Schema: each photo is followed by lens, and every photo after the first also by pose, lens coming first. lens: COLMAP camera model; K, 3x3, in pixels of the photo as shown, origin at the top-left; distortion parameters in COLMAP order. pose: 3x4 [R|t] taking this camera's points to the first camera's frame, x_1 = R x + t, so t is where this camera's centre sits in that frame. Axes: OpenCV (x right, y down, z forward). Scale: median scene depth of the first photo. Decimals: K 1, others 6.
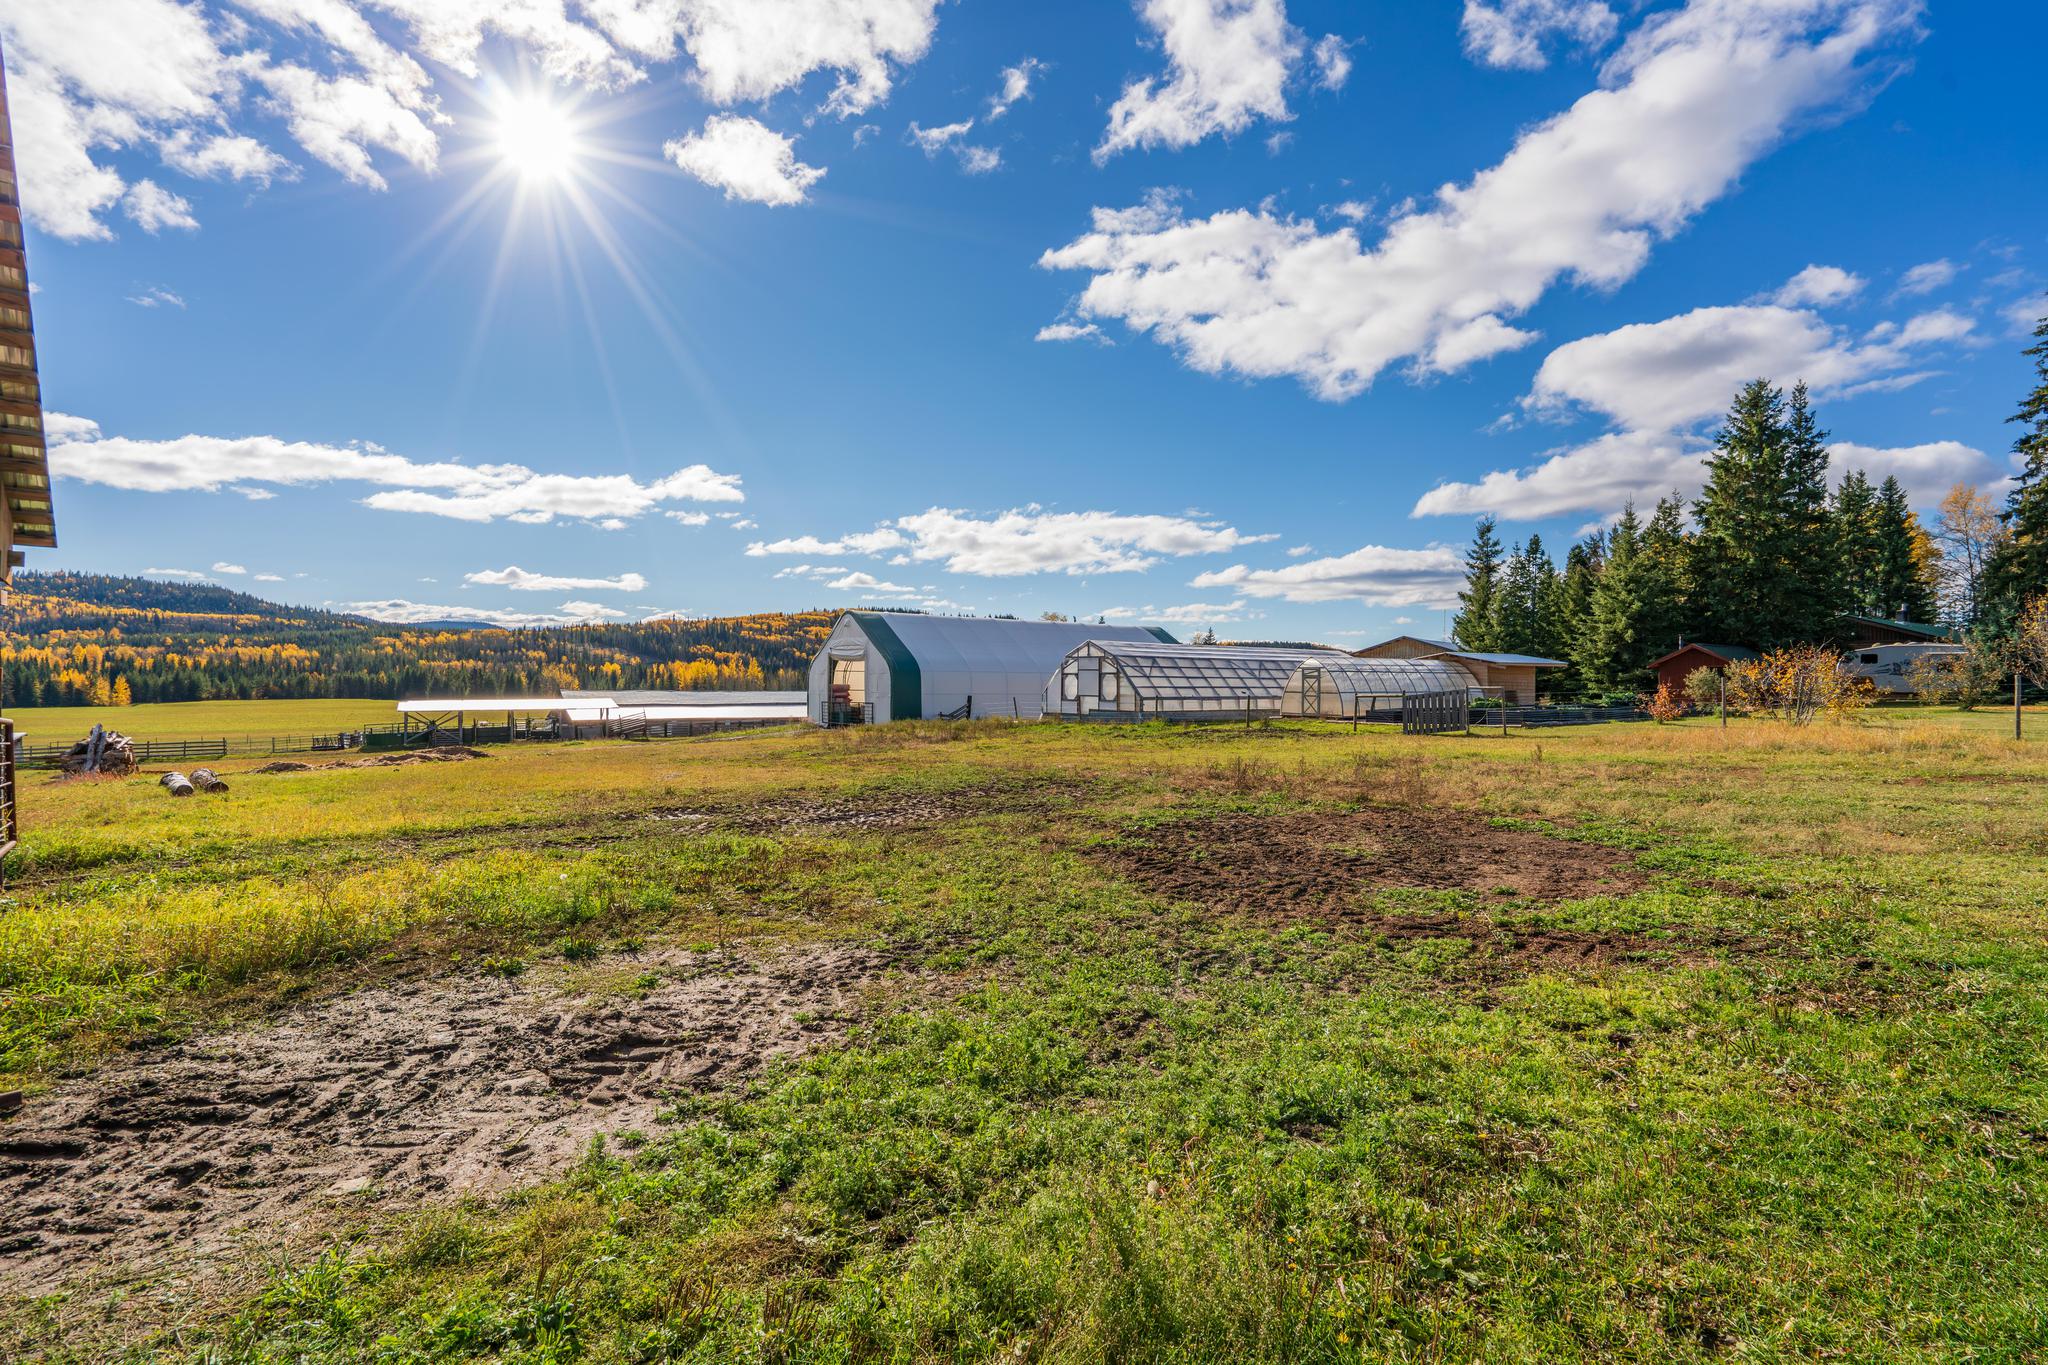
lens RADIAL K [[912.8, 0, 1024.0], [0, 912.8, 682.5], [0, 0, 1]] dist [0.002861, 0.000358]
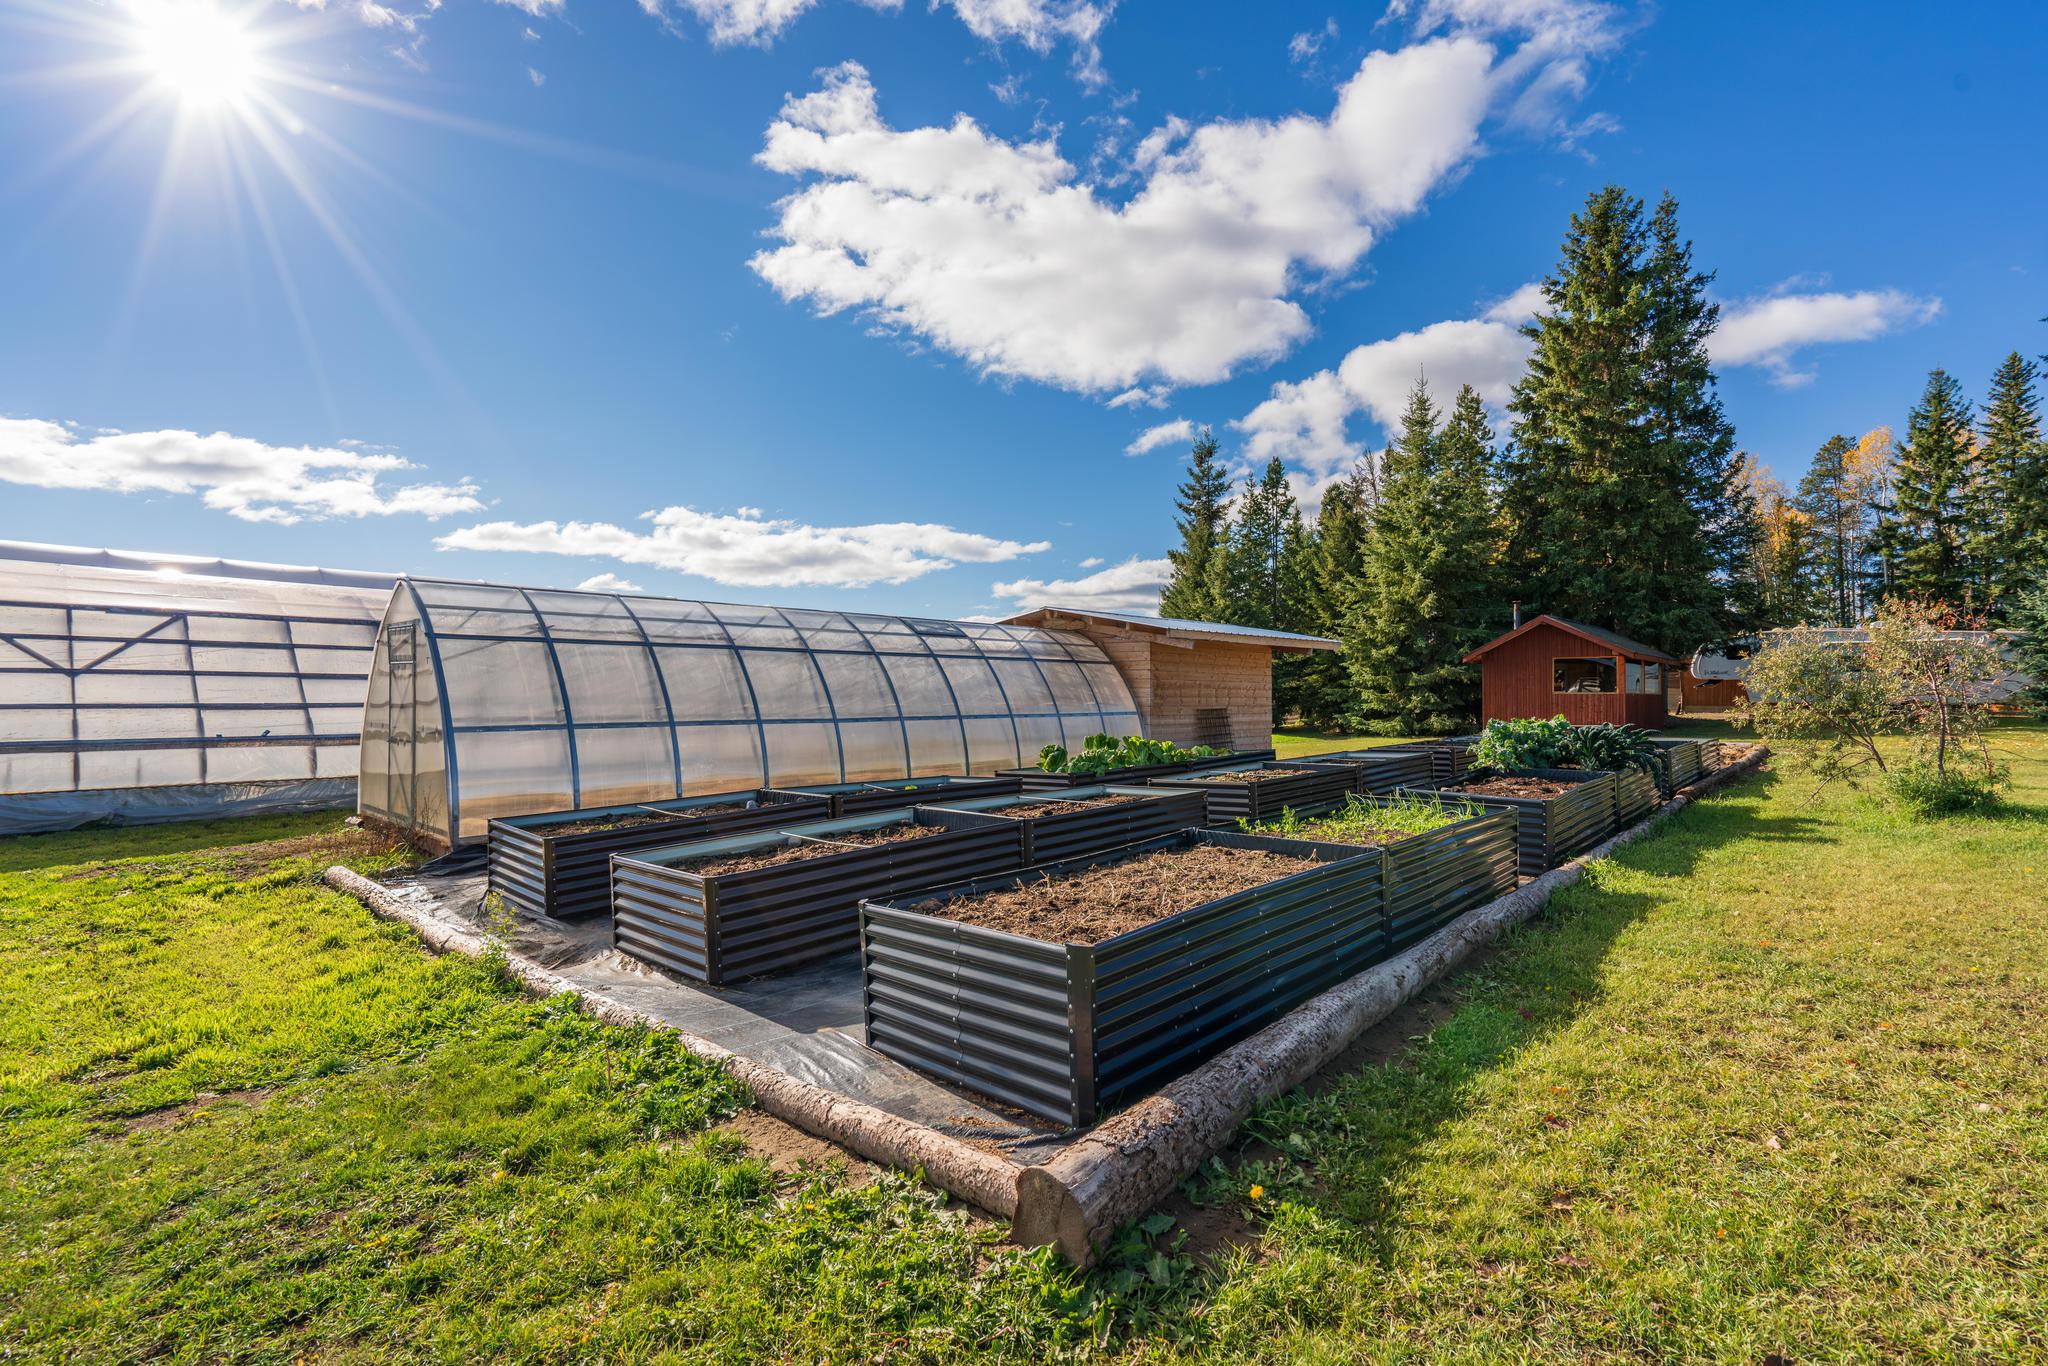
lens RADIAL K [[912.8, 0, 1024.0], [0, 912.8, 683.0], [0, 0, 1]] dist [0.002861, 0.000358]
pose [[0.972112, -0.002103, 0.234506, 0.280474], [0.003909, 0.999966, -0.007239, -0.001250], [-0.234483, 0.007954, 0.972088, 0.496325]]
